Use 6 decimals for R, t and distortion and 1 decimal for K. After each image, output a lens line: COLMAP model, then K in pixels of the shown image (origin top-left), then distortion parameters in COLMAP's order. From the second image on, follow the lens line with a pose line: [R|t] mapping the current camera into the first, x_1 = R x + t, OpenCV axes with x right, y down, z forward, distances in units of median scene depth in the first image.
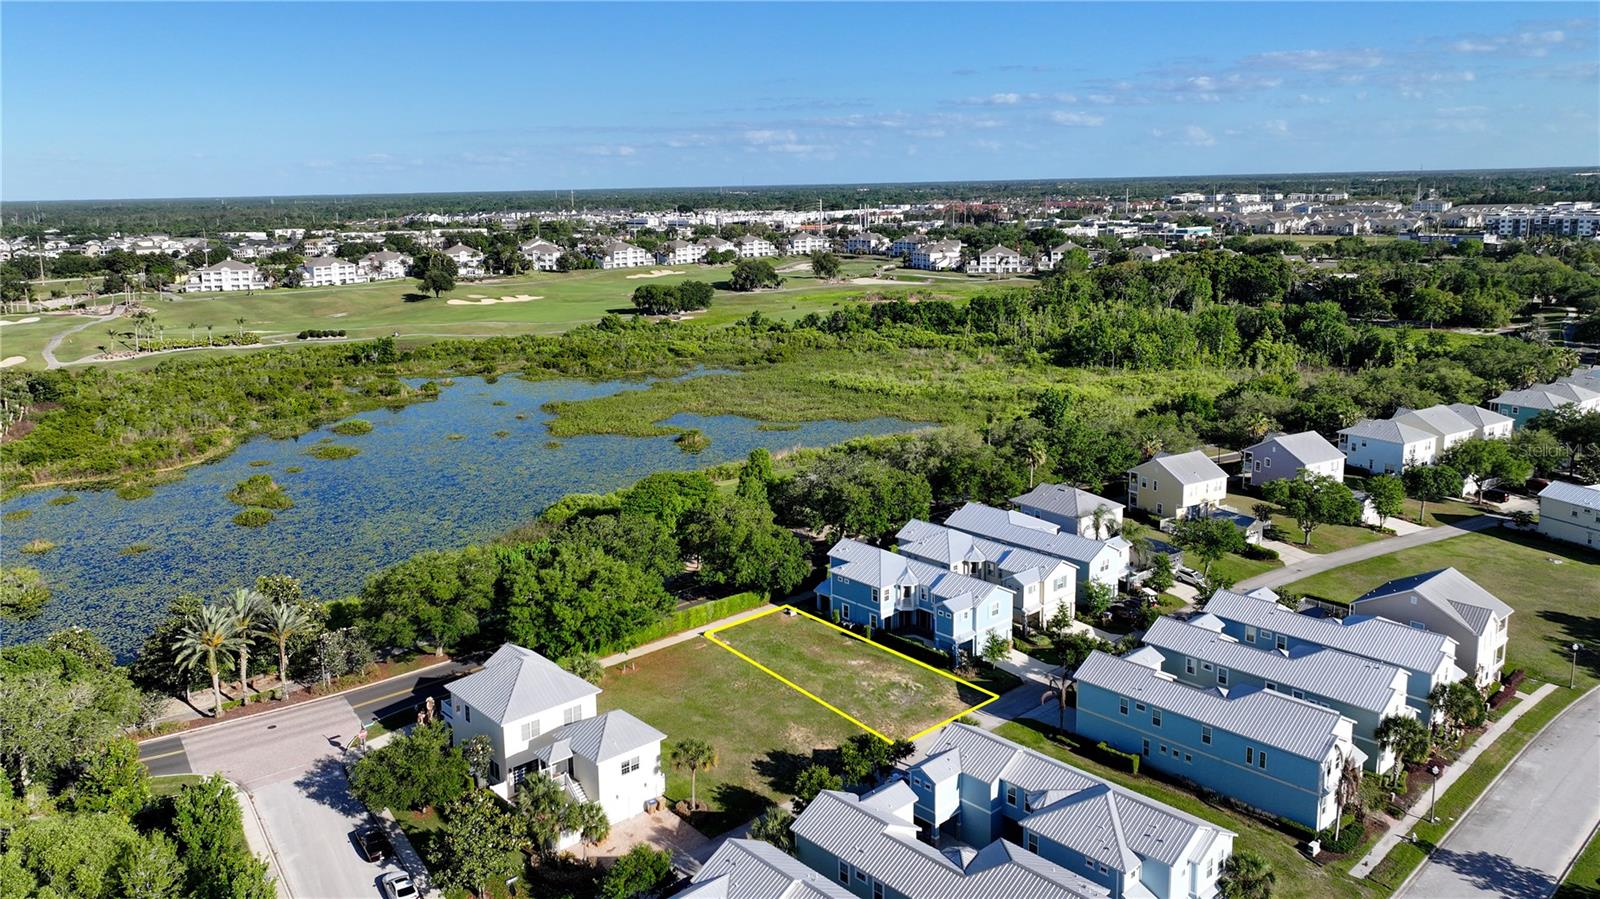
lens RADIAL K [[1171.7, 0, 818.8], [0, 1171.7, 404.0], [0, 0, 1]] dist [0.004071, -0.000676]
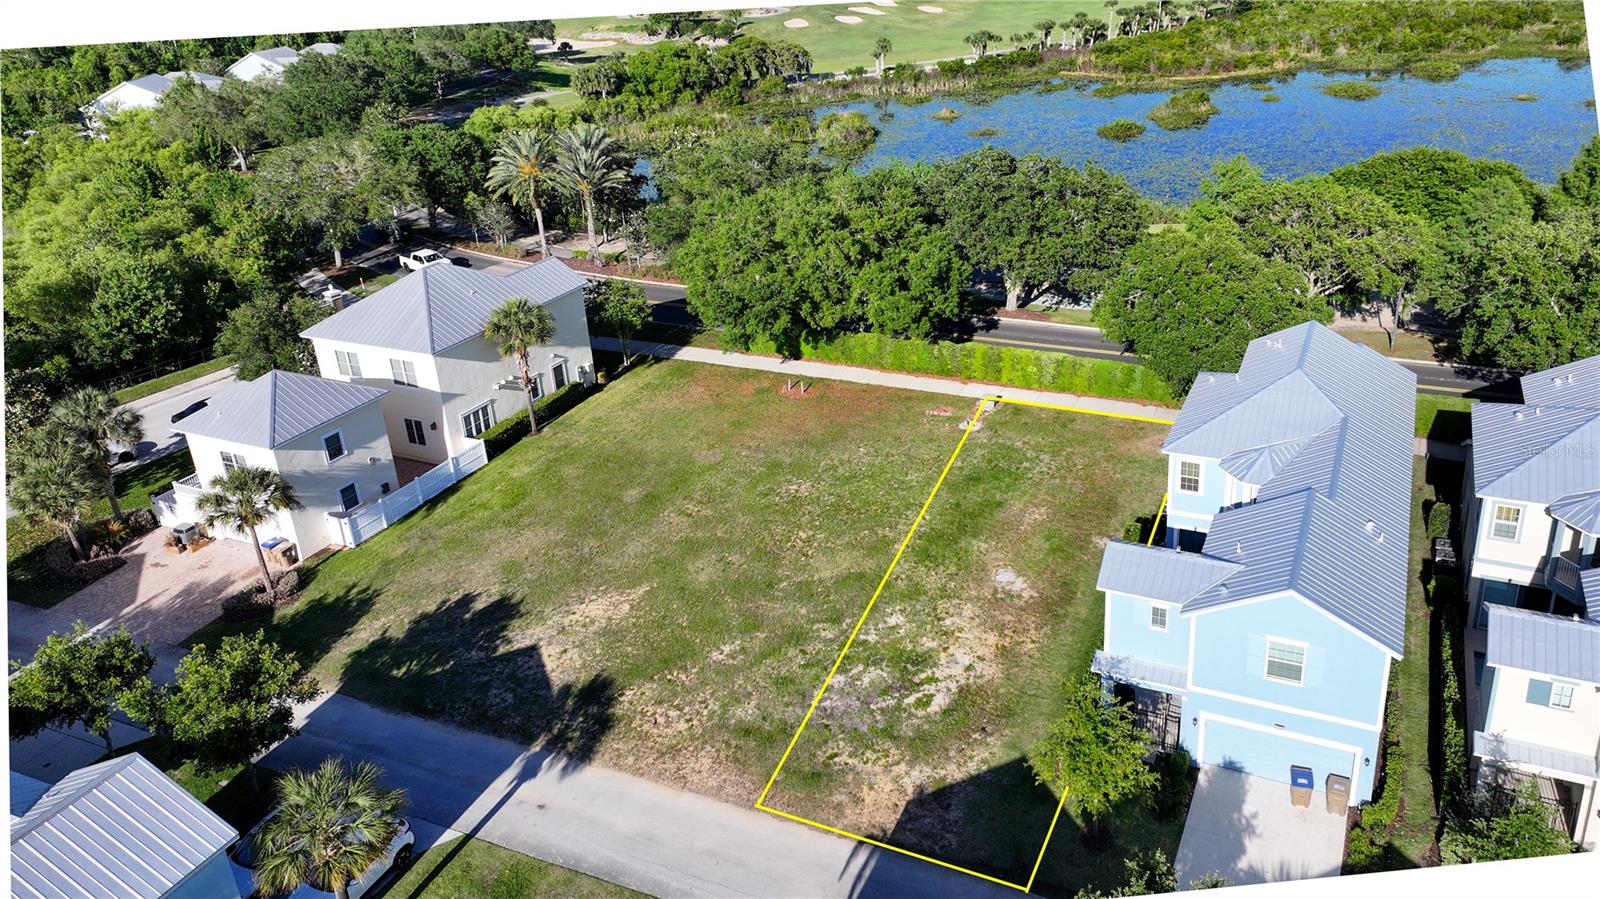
lens RADIAL K [[1129.9, 0, 903.9], [0, 1129.9, 353.3], [0, 0, 1]] dist [0.005656, -0.001235]
pose [[0.410444, 0.335728, -0.847834, 0.341693], [-0.135426, 0.941890, 0.307412, 0.031016], [0.901773, -0.011356, 0.432060, 0.836244]]
